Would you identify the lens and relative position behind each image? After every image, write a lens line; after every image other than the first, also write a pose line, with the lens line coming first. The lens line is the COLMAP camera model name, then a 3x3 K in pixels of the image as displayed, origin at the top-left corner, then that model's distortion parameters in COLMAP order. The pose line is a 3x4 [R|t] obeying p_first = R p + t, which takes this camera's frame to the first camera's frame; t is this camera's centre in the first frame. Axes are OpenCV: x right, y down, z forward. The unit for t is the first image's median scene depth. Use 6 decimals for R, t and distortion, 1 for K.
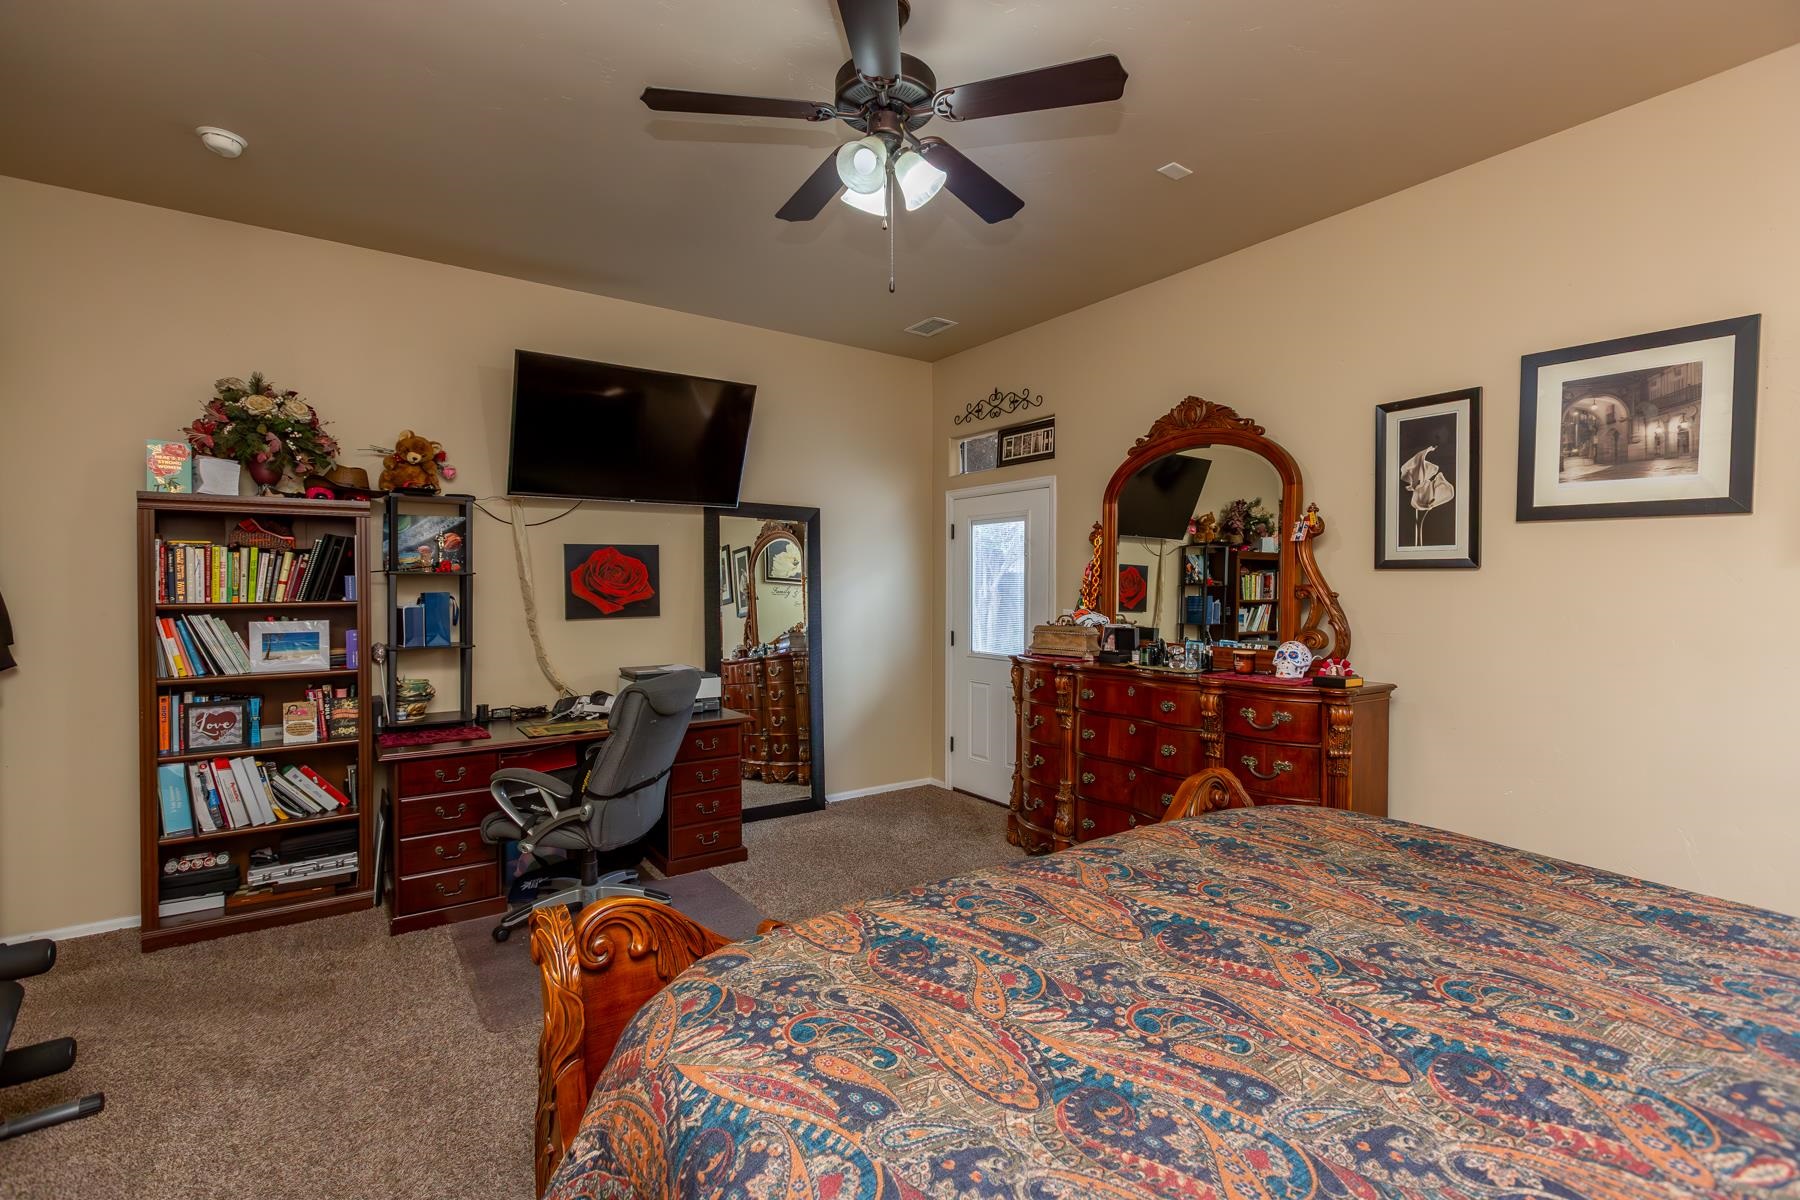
lens RADIAL K [[817.3, 0, 912.3], [0, 817.3, 598.1], [0, 0, 1]] dist [0.025669, -0.000196]
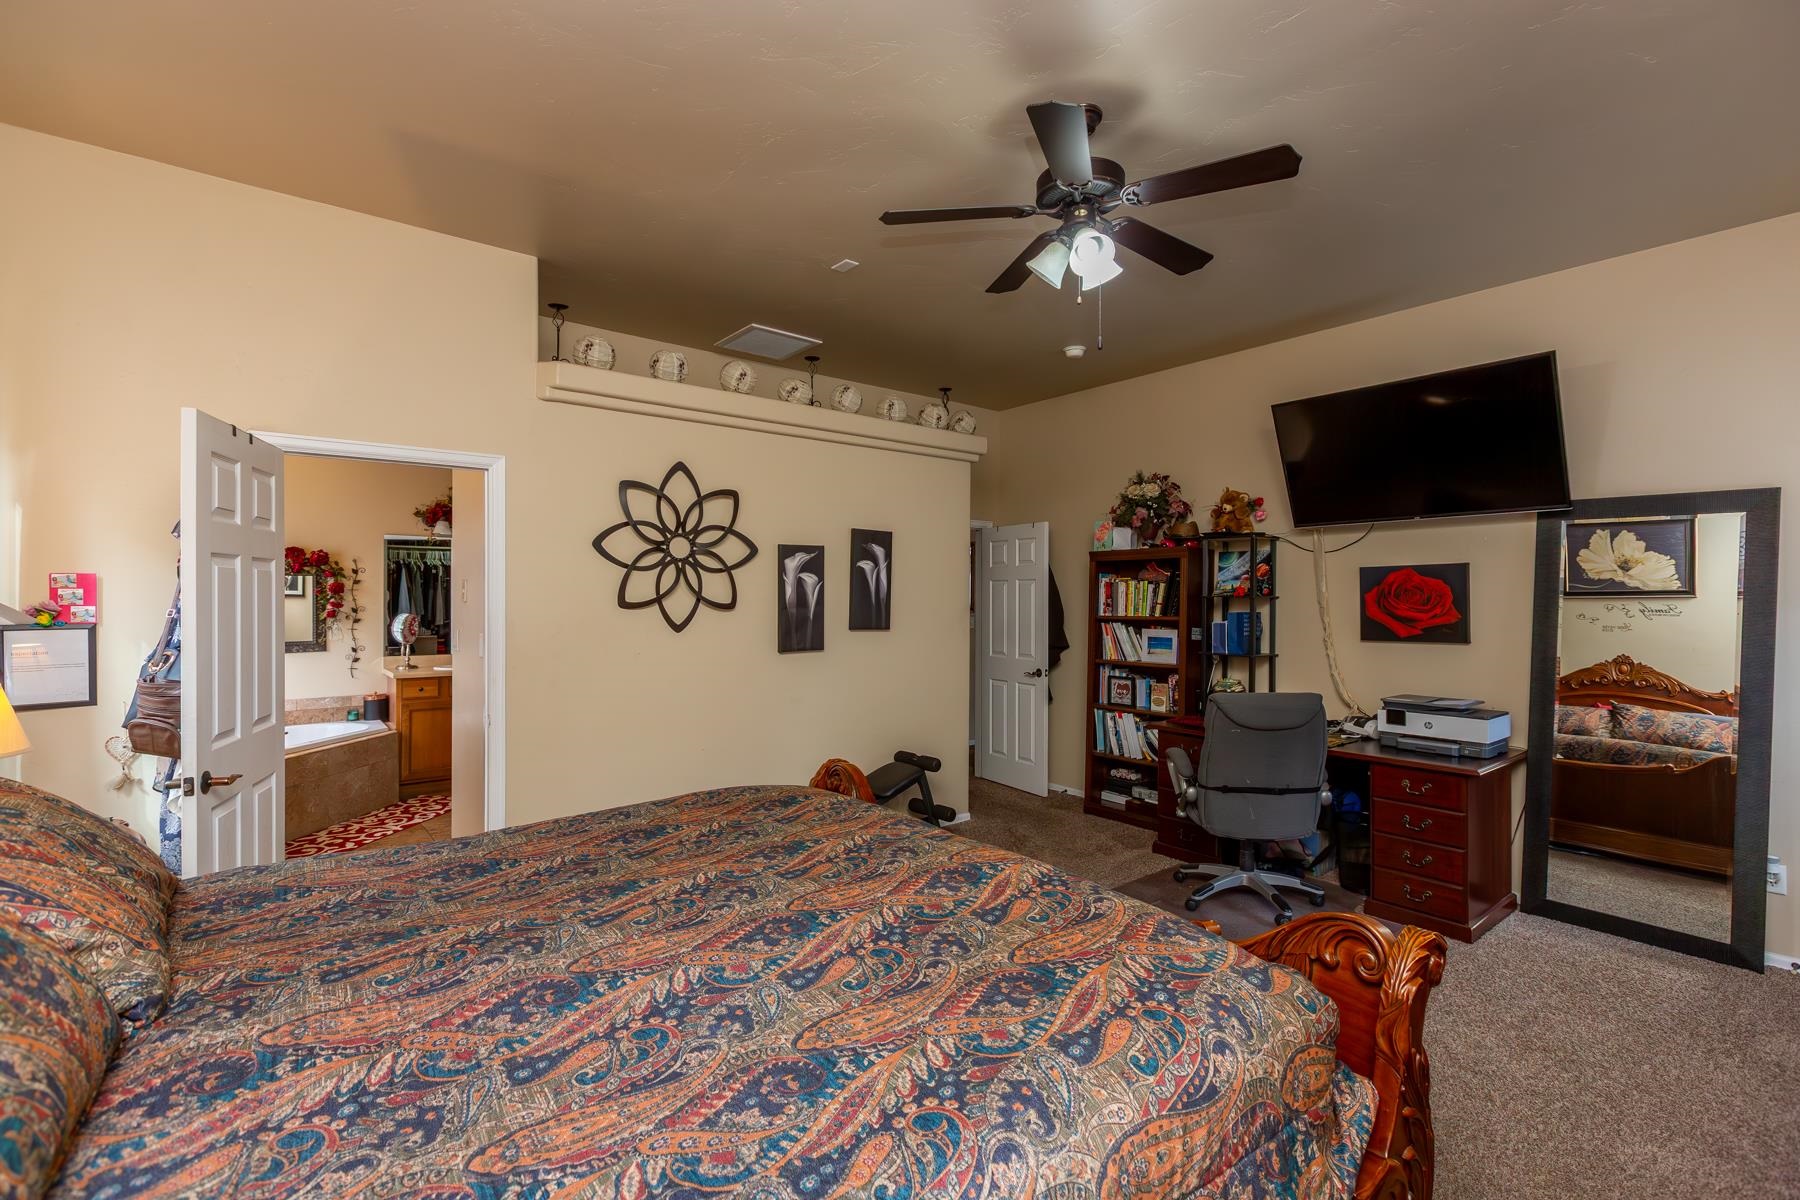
lens RADIAL K [[817.3, 0, 912.3], [0, 817.3, 598.1], [0, 0, 1]] dist [0.025669, -0.000196]
pose [[0.074270, -0.002906, -0.997234, 0.692853], [-0.023109, 0.999722, -0.004634, -0.011559], [0.996970, 0.023389, 0.074182, 0.442445]]
